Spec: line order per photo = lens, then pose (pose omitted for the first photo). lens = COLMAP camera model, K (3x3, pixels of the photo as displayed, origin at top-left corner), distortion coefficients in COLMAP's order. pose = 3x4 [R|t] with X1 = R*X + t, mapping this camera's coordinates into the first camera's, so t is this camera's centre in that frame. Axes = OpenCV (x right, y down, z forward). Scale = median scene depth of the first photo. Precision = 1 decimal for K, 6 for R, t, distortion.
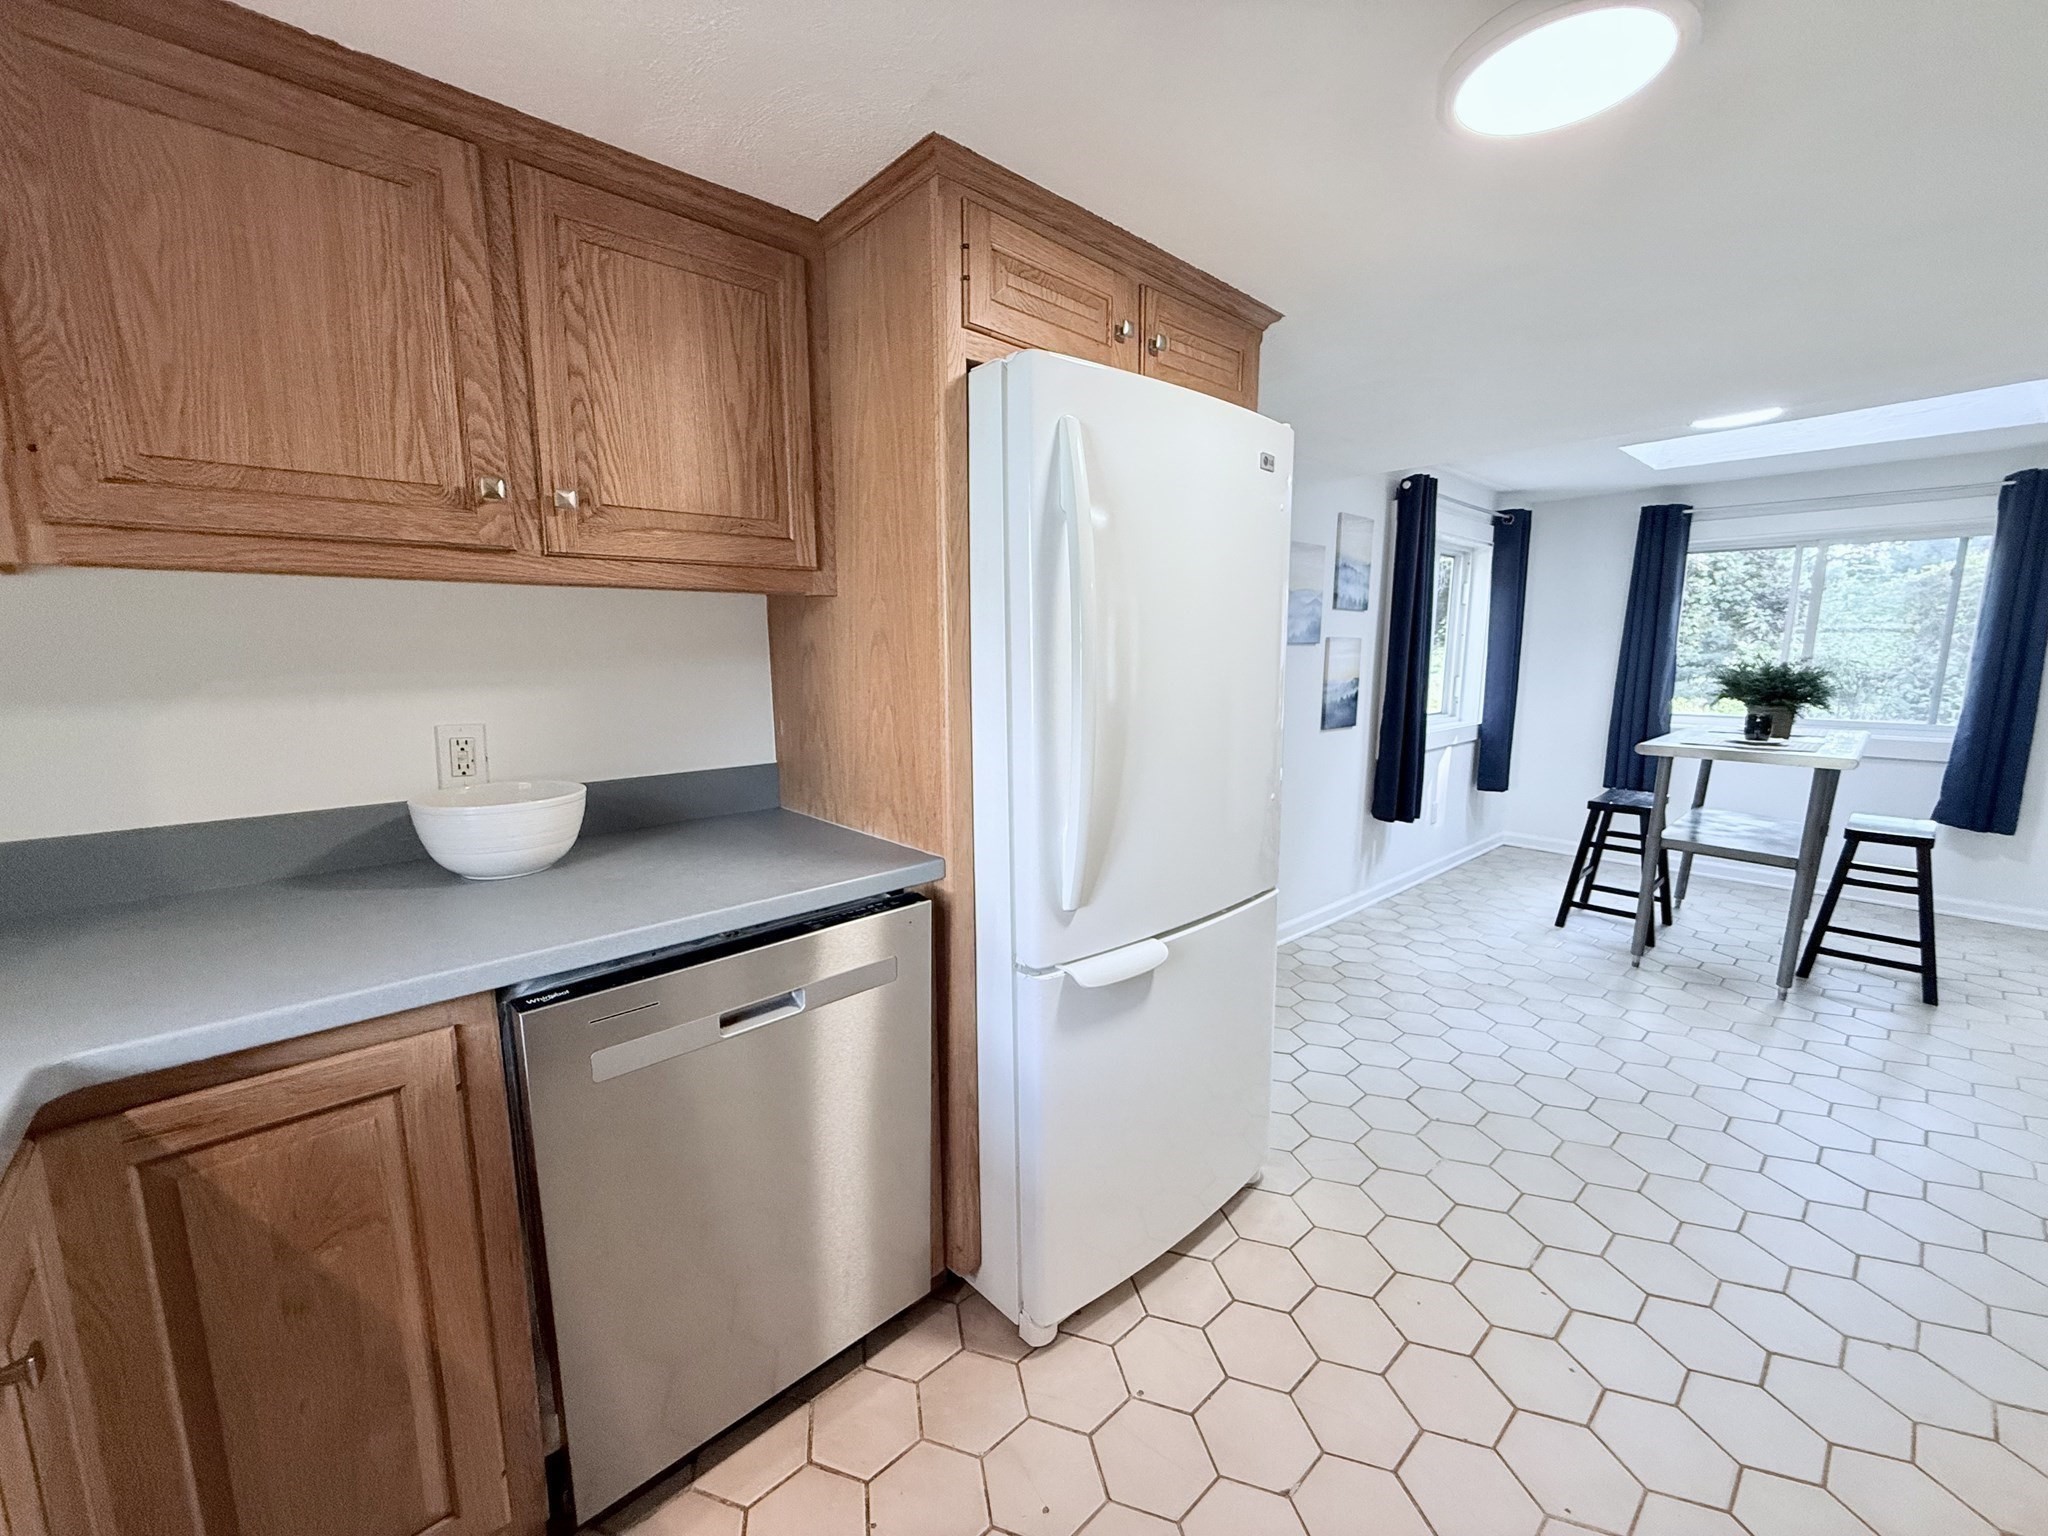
lens RADIAL K [[815.9, 0, 1012.9], [0, 815.9, 774.2], [0, 0, 1]] dist [0.002120, -0.000571]
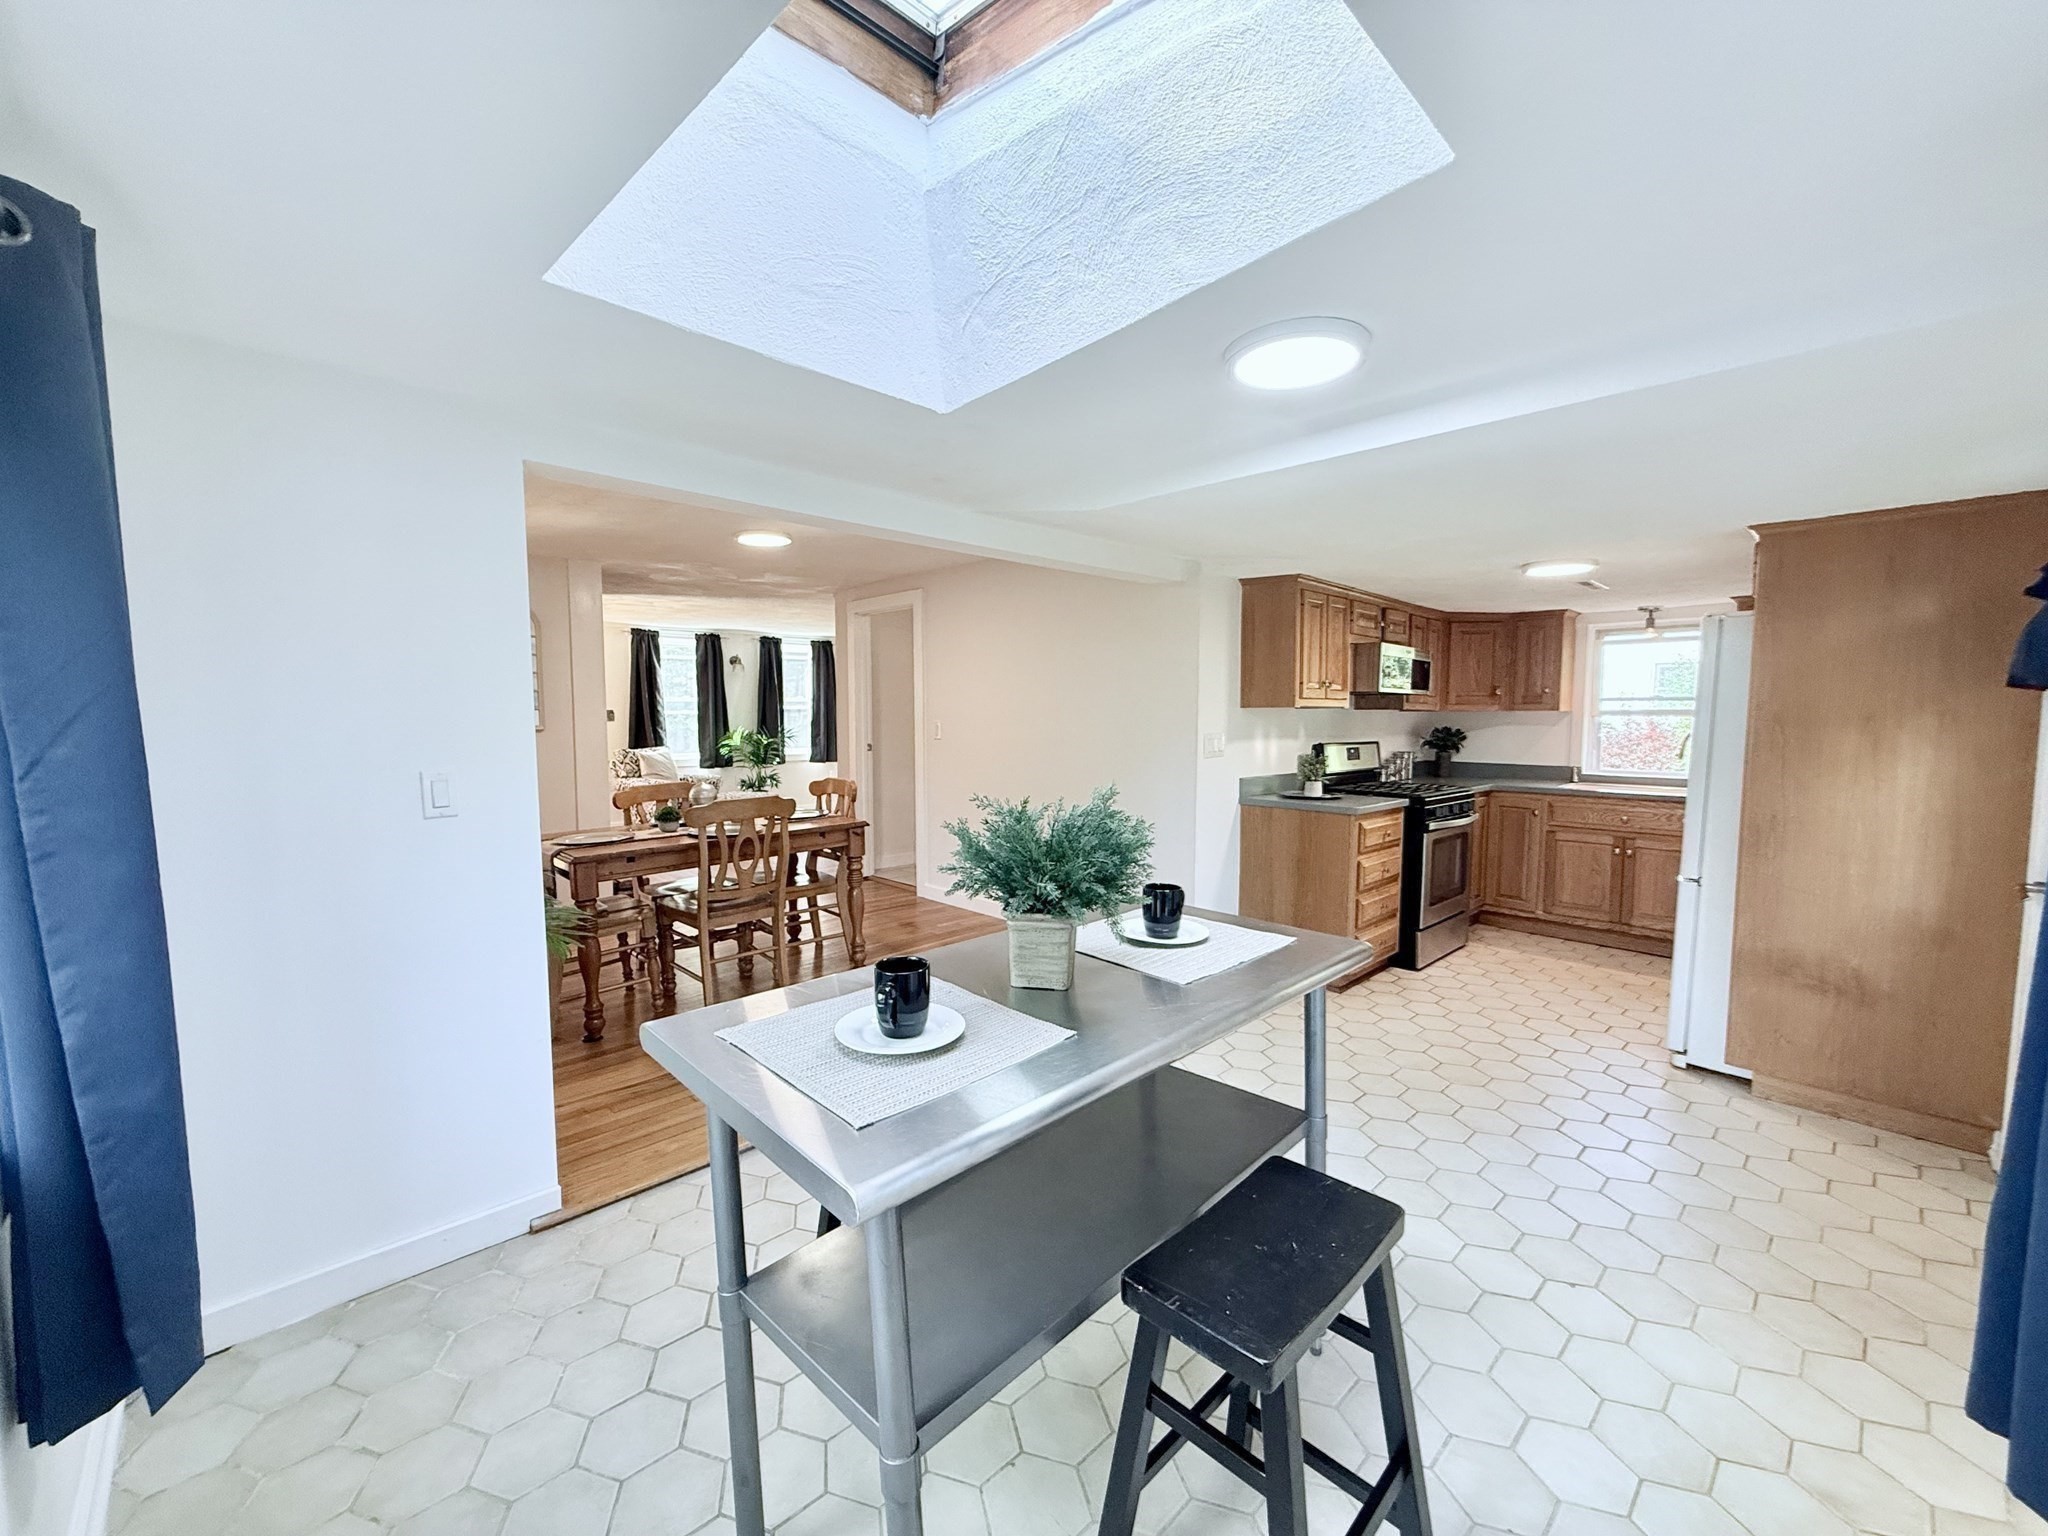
lens RADIAL K [[815.9, 0, 1017.6], [0, 815.9, 772.1], [0, 0, 1]] dist [0.002120, -0.000571]
pose [[-0.999705, 0.002535, -0.024163, 2.168593], [-0.003103, 0.973070, 0.230487, -0.575254], [0.024097, 0.230494, -0.972775, 3.200129]]
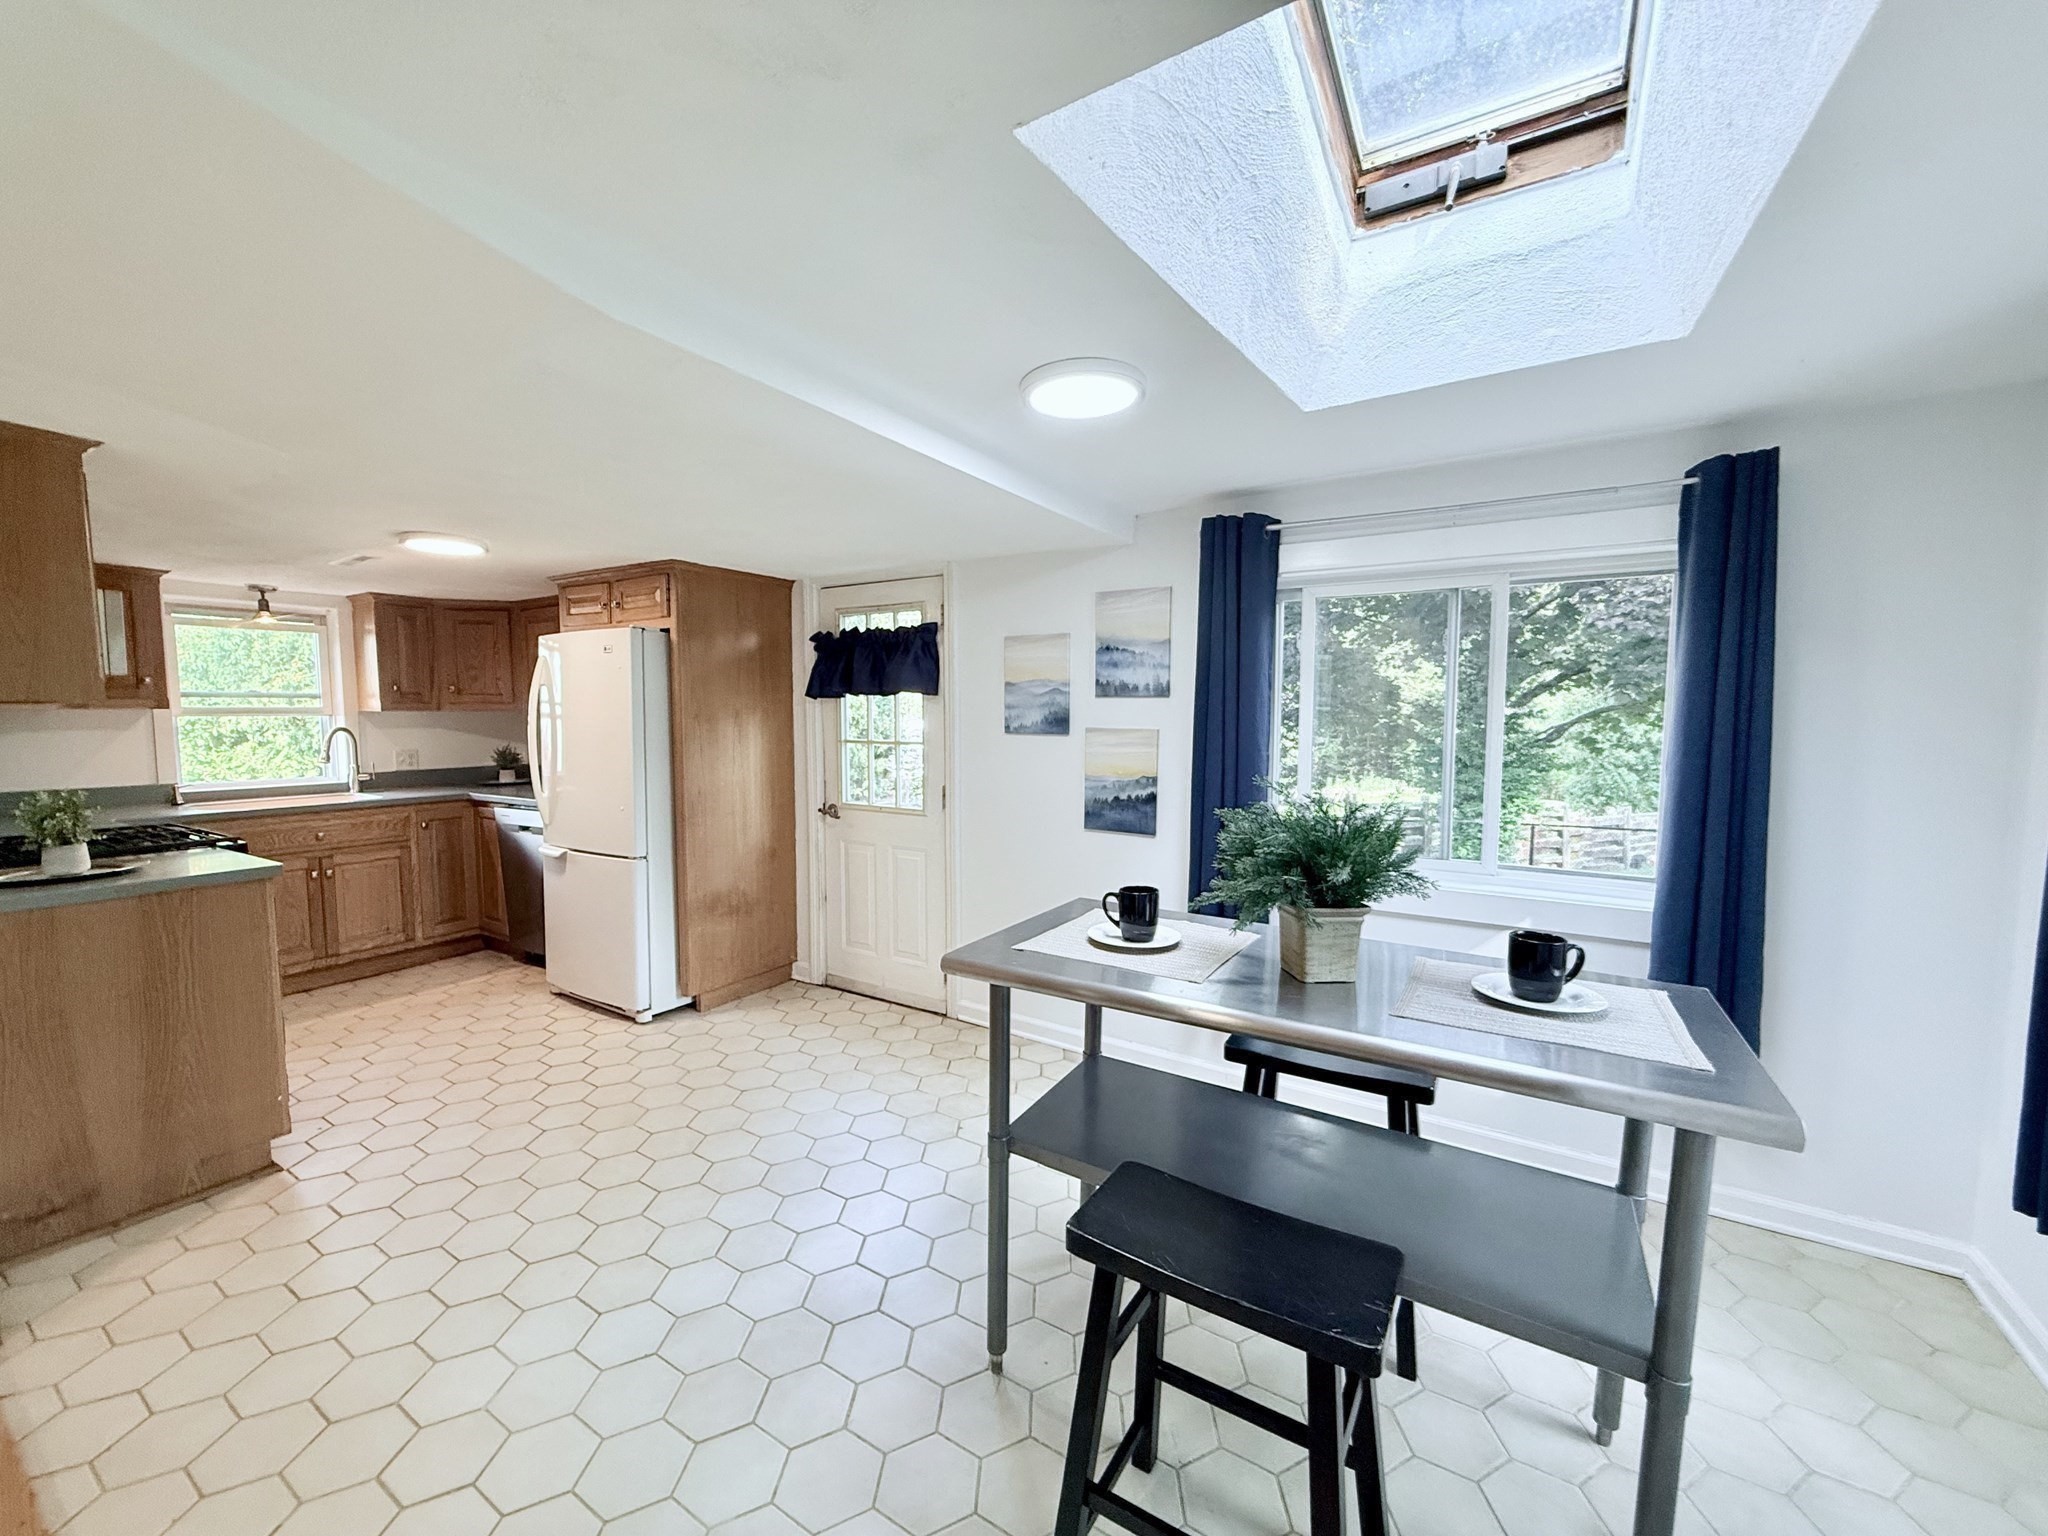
lens RADIAL K [[815.9, 0, 1010.7], [0, 815.9, 773.6], [0, 0, 1]] dist [0.002120, -0.000571]
pose [[0.270159, 0.073773, -0.959985, 2.961133], [-0.153905, 0.987548, 0.032579, -0.317260], [0.950435, 0.138945, 0.278149, 1.596921]]
